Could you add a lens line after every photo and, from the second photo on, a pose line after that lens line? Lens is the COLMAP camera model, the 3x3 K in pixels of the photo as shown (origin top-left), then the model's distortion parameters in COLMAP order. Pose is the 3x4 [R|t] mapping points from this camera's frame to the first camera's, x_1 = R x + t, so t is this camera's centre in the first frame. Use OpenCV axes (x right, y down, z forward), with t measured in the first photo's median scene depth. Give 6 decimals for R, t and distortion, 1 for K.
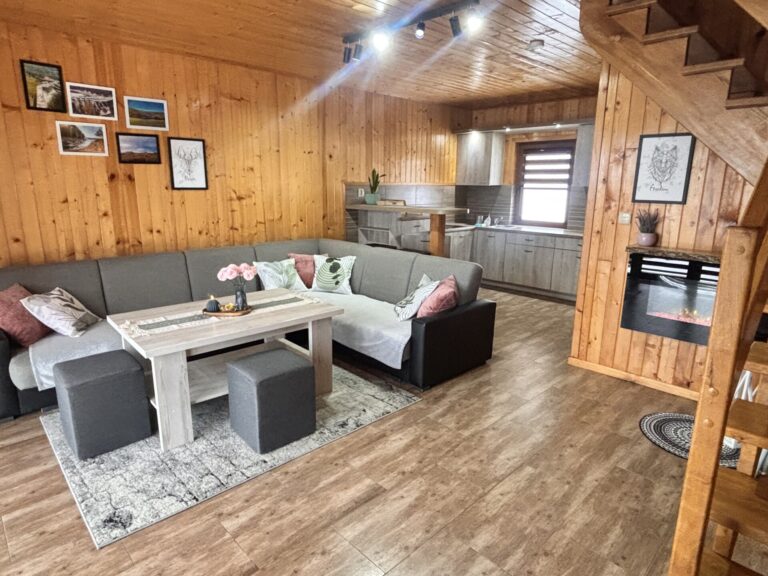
lens RADIAL K [[457.7, 0, 384.0], [0, 457.7, 288.0], [0, 0, 1]] dist [-0.001964, -0.001051]
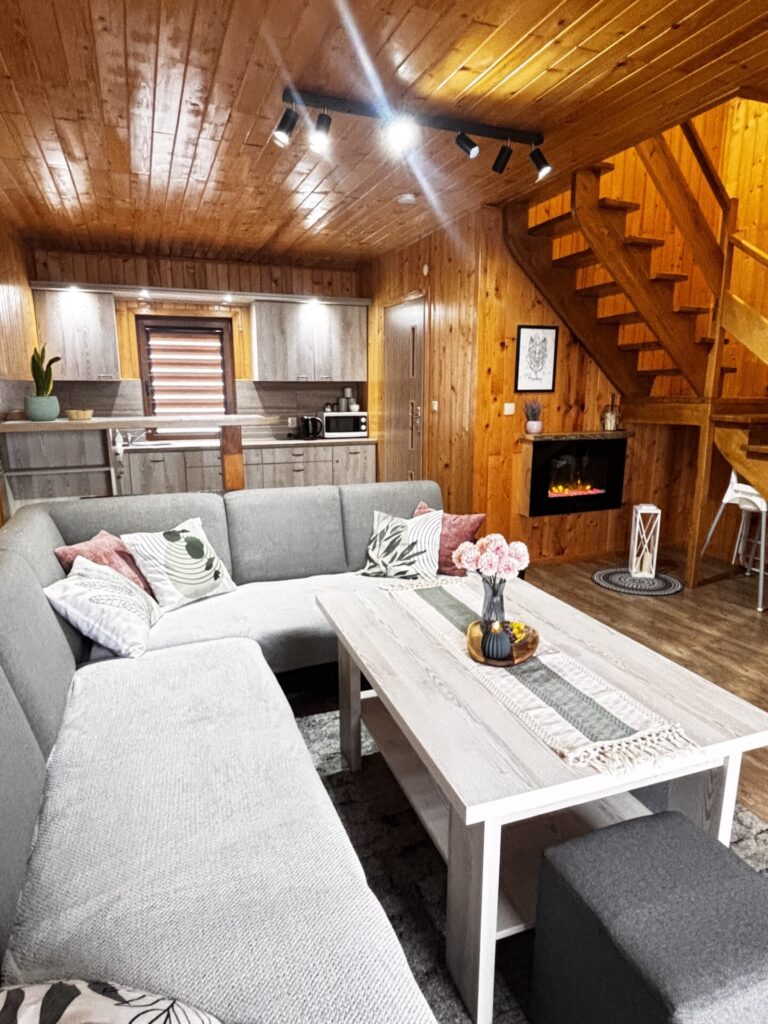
lens RADIAL K [[608.3, 0, 384.0], [0, 608.3, 512.0], [0, 0, 1]] dist [0.018668, -0.000886]
pose [[0.393438, -0.202223, 0.896835, -0.817536], [0.215664, 0.968589, 0.123791, -0.160483], [-0.893698, 0.144711, 0.424691, 0.728606]]
